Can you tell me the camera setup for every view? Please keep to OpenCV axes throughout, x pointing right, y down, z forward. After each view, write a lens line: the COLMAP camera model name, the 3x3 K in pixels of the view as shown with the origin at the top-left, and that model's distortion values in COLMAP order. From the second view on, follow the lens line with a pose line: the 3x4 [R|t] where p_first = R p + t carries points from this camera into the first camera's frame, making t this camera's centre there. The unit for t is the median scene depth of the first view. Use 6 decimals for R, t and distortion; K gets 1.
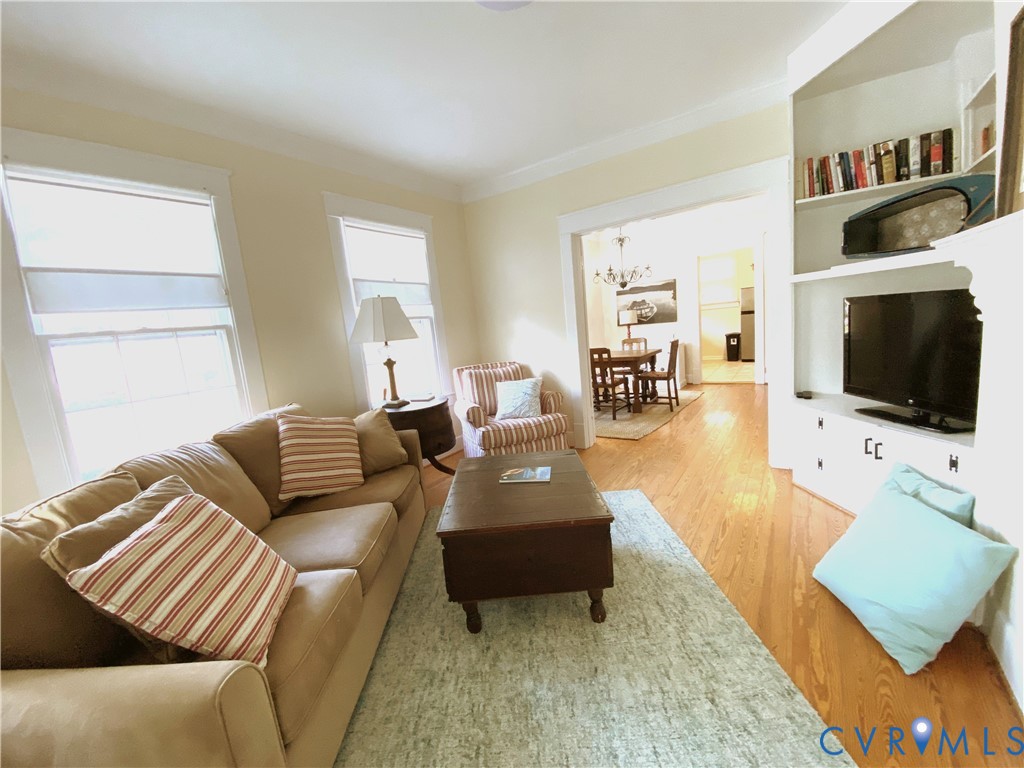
lens RADIAL K [[411.3, 0, 511.2], [0, 411.3, 381.0], [0, 0, 1]] dist [0.029034, -0.025581]
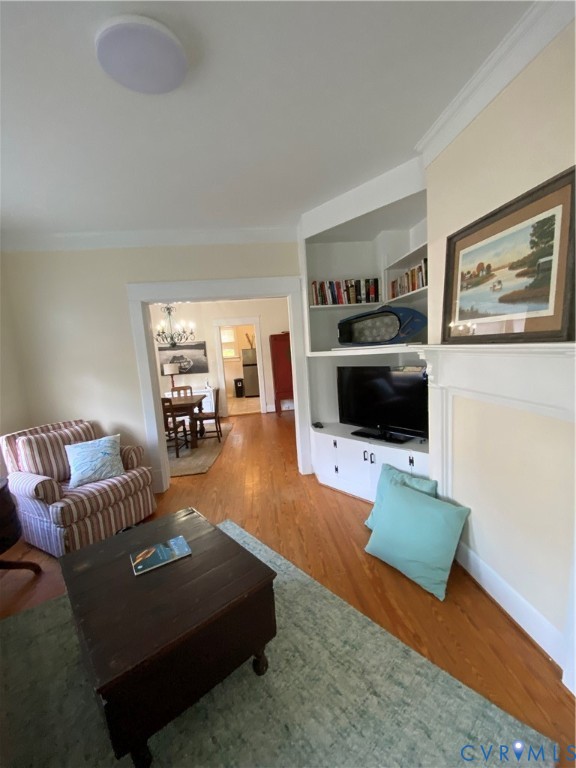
lens RADIAL K [[308.5, 0, 288.3], [0, 308.5, 385.7], [0, 0, 1]] dist [0.029034, -0.025581]
pose [[0.756796, -0.038588, 0.652511, -0.126286], [0.089191, 0.995015, -0.044602, -0.066139], [-0.647537, 0.091953, 0.756466, 0.146319]]
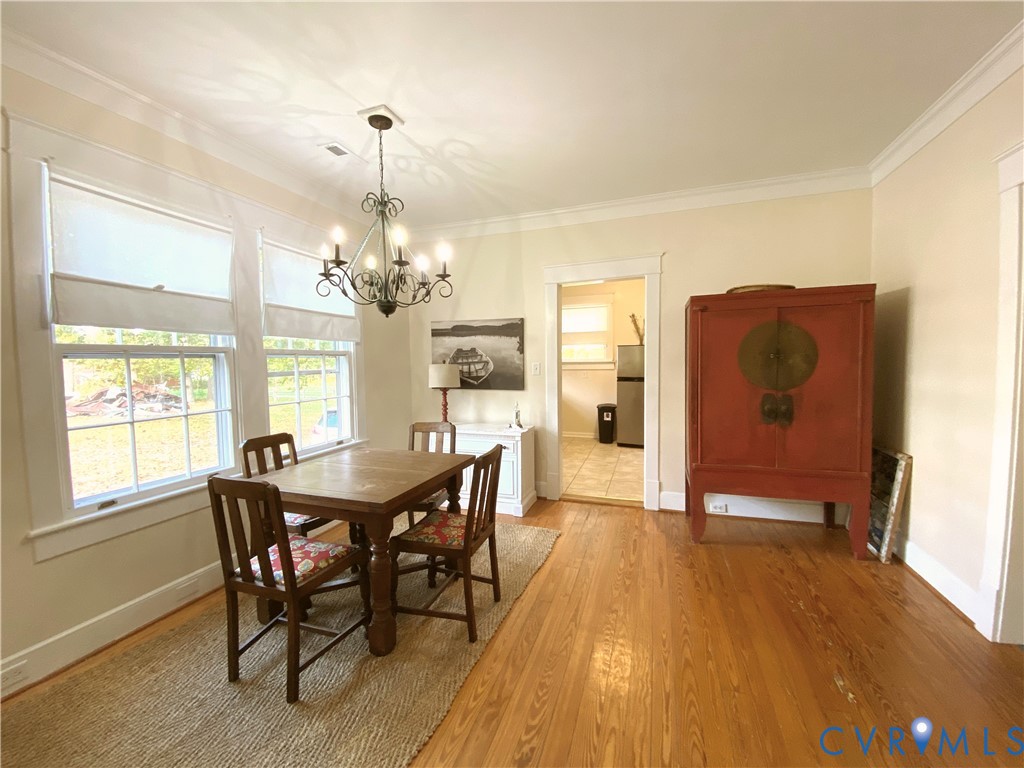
lens RADIAL K [[411.3, 0, 511.2], [0, 411.3, 381.0], [0, 0, 1]] dist [0.029034, -0.025581]
pose [[0.961090, 0.064486, 0.268602, 0.464311], [-0.037373, 0.993784, -0.104862, -0.193861], [-0.273695, 0.090744, 0.957526, 0.914415]]
